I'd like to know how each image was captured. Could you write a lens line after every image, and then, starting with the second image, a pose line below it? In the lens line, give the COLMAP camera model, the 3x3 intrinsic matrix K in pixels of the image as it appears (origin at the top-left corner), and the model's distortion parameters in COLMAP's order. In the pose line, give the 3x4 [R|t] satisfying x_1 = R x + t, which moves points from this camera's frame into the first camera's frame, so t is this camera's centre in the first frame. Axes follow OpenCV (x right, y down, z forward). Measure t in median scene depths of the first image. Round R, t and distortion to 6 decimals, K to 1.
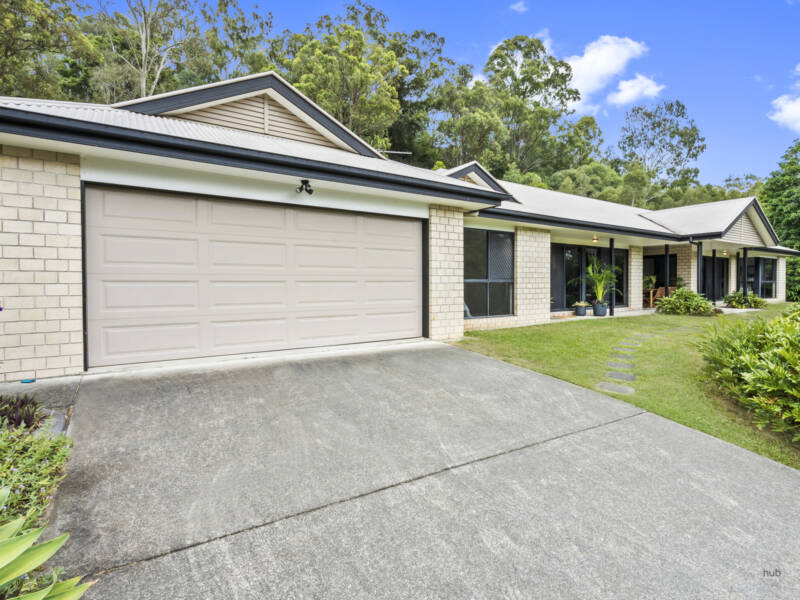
lens RADIAL K [[396.9, 0, 399.4], [0, 396.9, 287.5], [0, 0, 1]] dist [-0.003031, -0.000727]
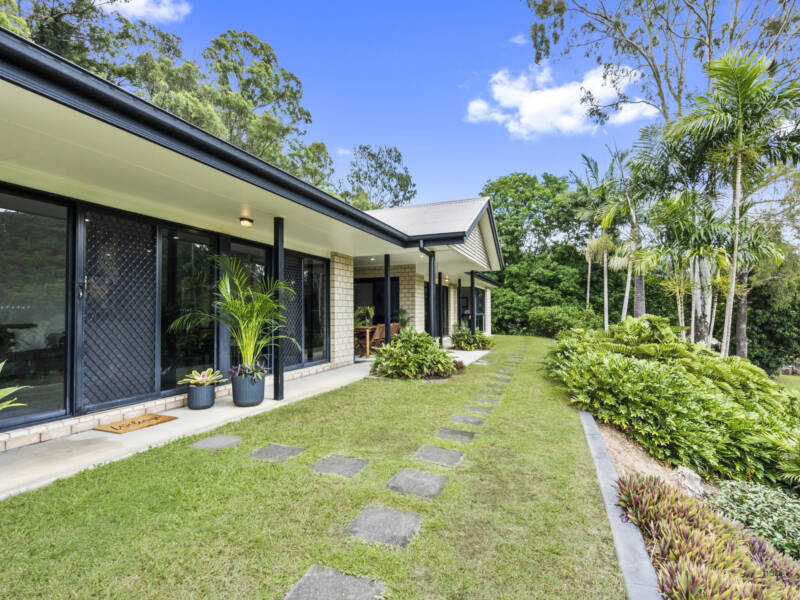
lens RADIAL K [[410.2, 0, 386.2], [0, 410.2, 302.4], [0, 0, 1]] dist [-0.003047, -0.000458]
pose [[0.831730, 0.013821, 0.555008, 0.234804], [0.008006, 0.999288, -0.036882, -0.009000], [-0.555122, 0.035119, 0.831027, 0.346316]]
